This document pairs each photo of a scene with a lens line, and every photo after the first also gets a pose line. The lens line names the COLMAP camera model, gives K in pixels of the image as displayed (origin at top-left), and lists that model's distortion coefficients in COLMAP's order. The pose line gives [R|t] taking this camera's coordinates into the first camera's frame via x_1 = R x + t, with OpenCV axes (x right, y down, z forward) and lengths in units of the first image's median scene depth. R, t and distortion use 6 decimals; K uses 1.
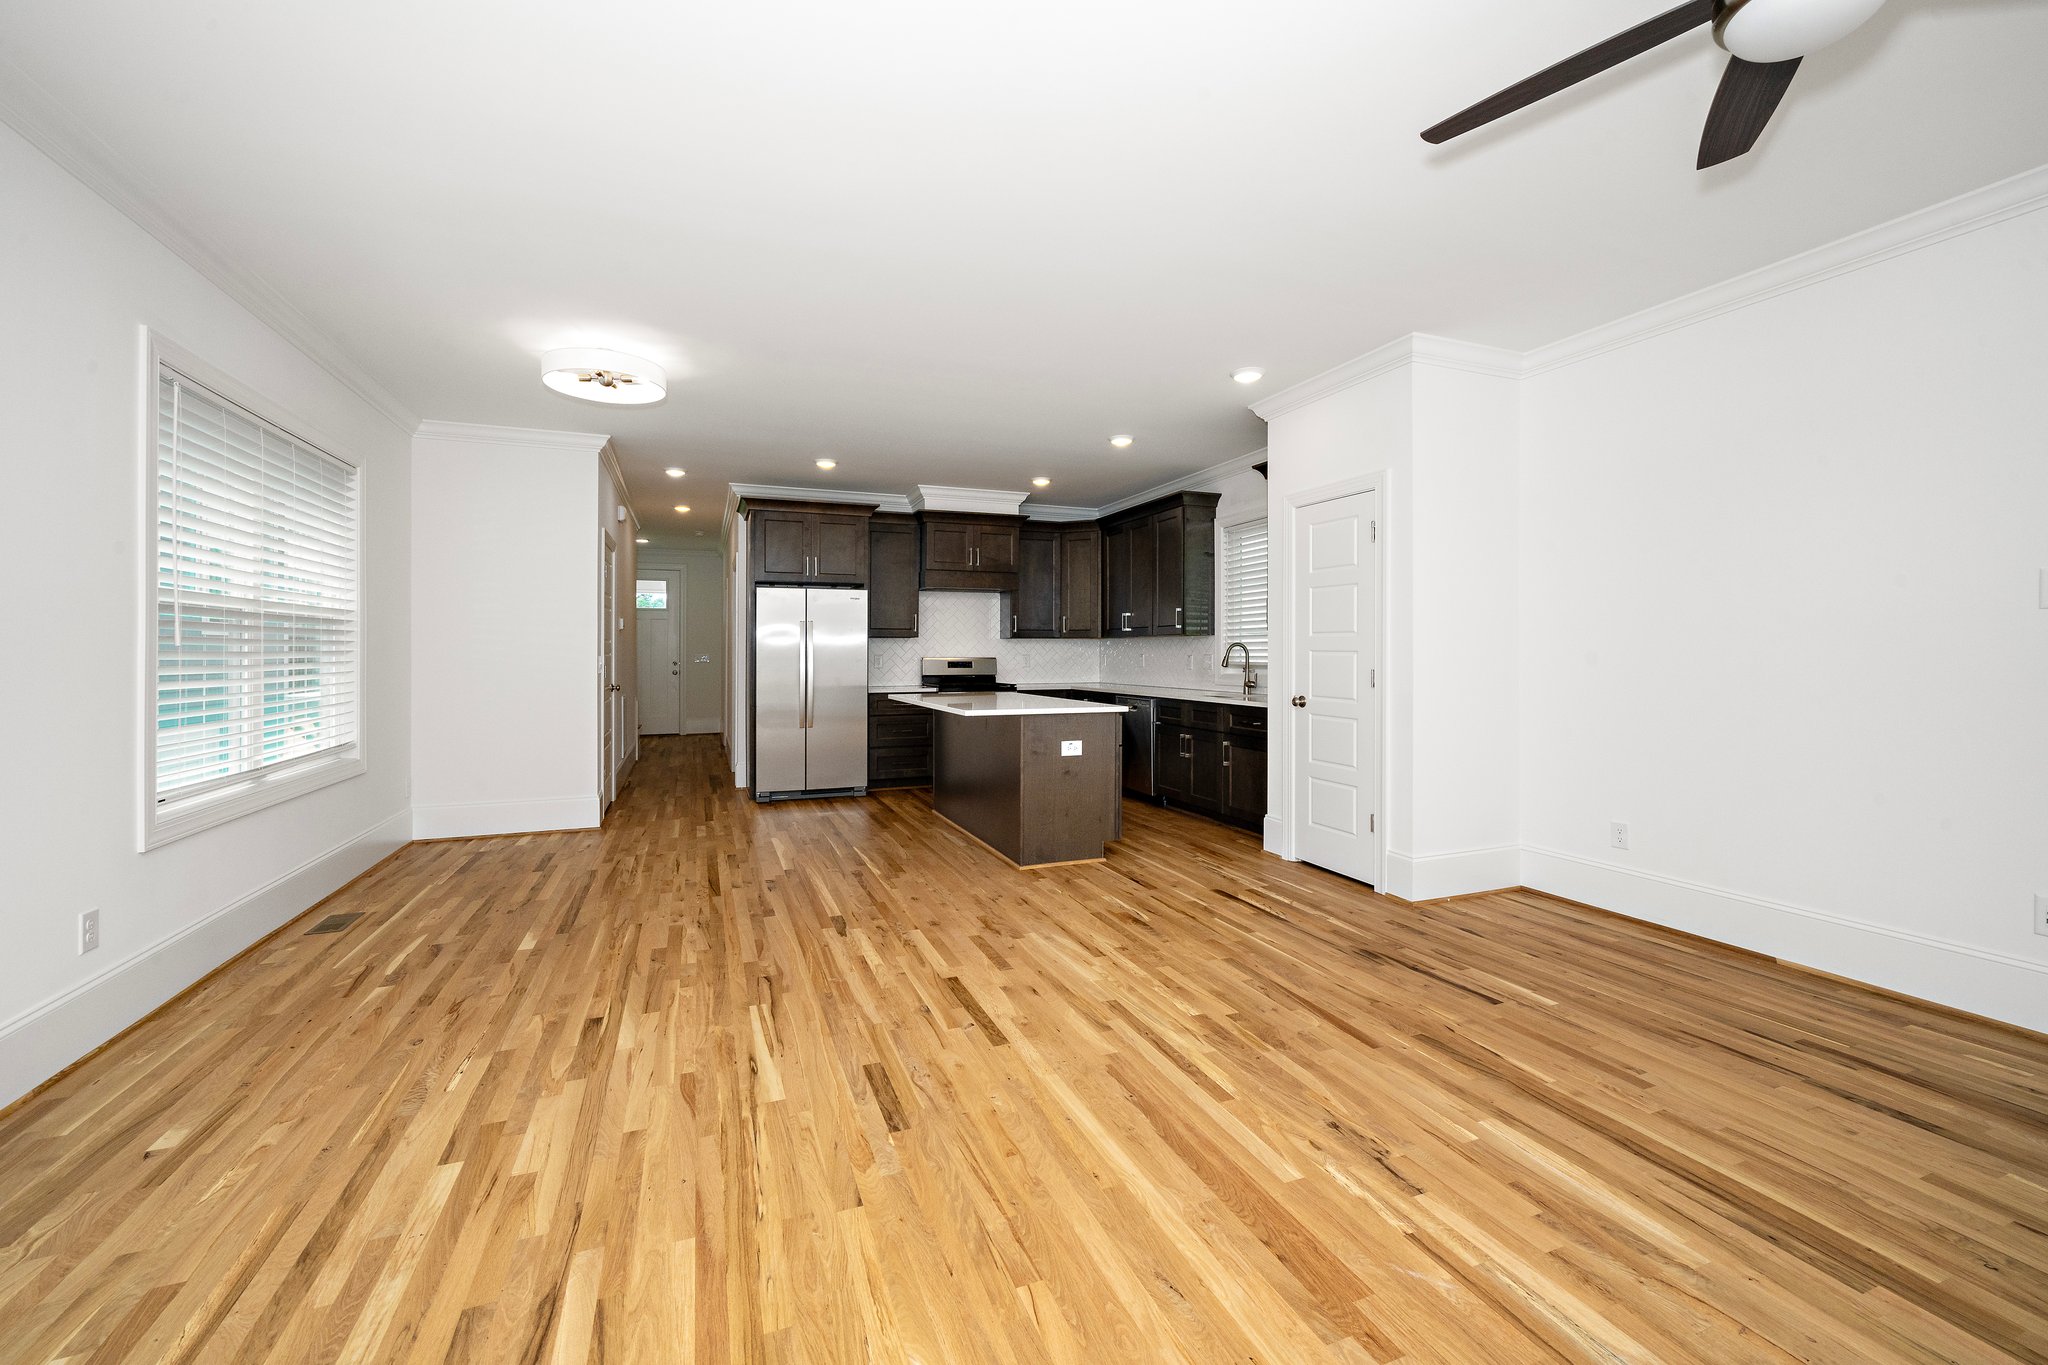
lens RADIAL K [[817.4, 0, 1019.0], [0, 817.4, 654.3], [0, 0, 1]] dist [0.000277, 0.000108]
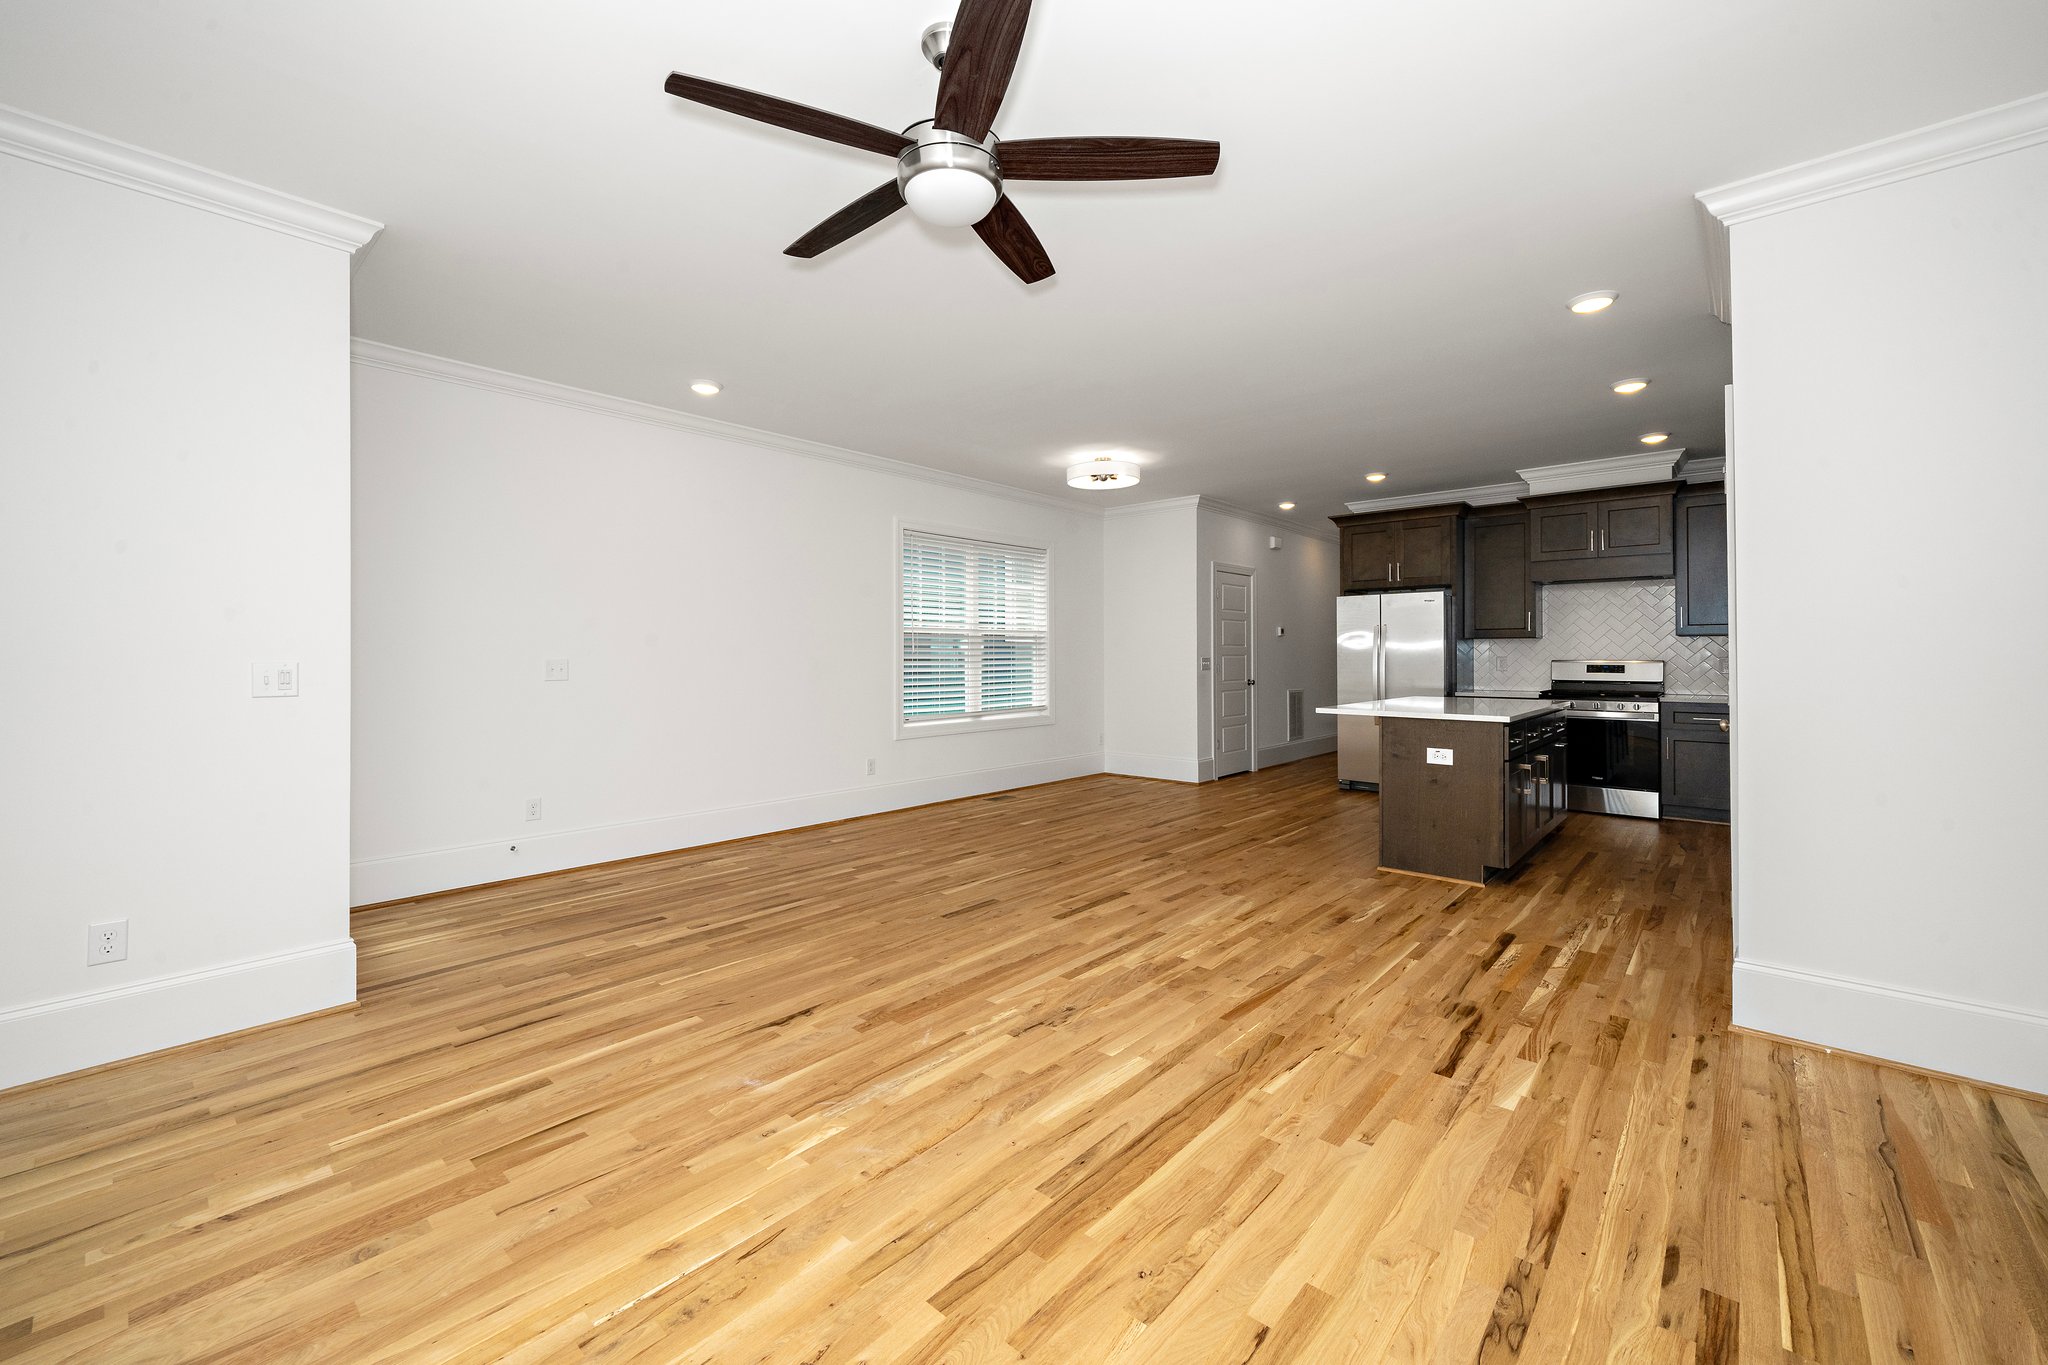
lens RADIAL K [[817.4, 0, 1019.0], [0, 817.4, 654.3], [0, 0, 1]] dist [0.000277, 0.000108]
pose [[0.447379, -0.004080, -0.894335, 0.578685], [0.001096, 0.999991, -0.004014, 0.000682], [0.894344, 0.000815, 0.447380, 0.122495]]
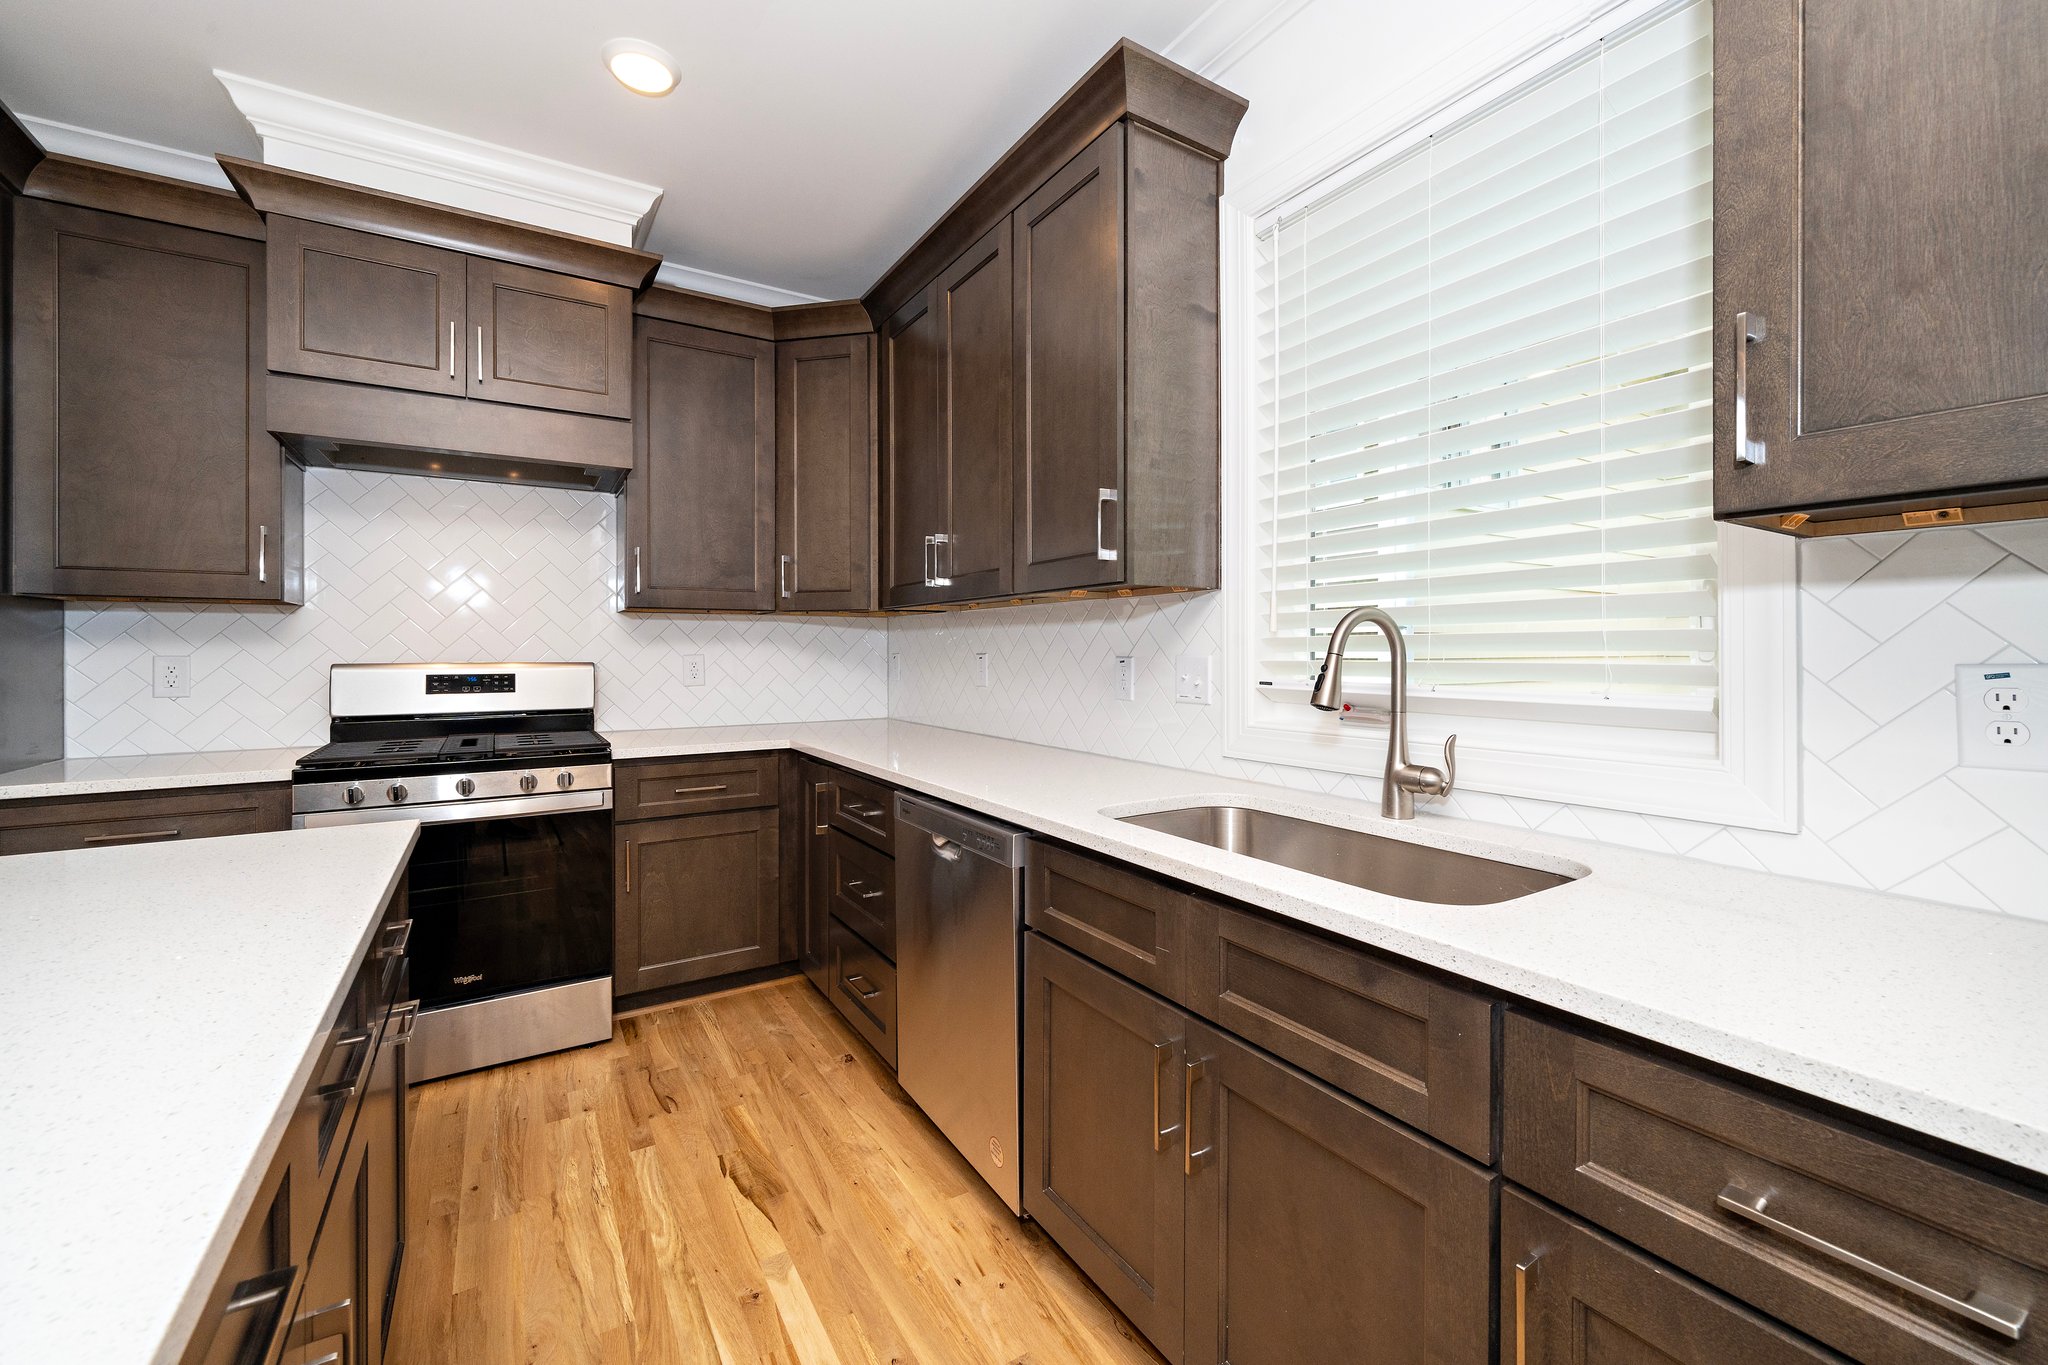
lens RADIAL K [[817.4, 0, 1019.0], [0, 817.4, 654.3], [0, 0, 1]] dist [0.000277, 0.000108]
pose [[0.982588, -0.000002, 0.185800, 0.133879], [-0.000506, 0.999996, 0.002689, -0.001385], [-0.185799, -0.002736, 0.982584, 0.862008]]
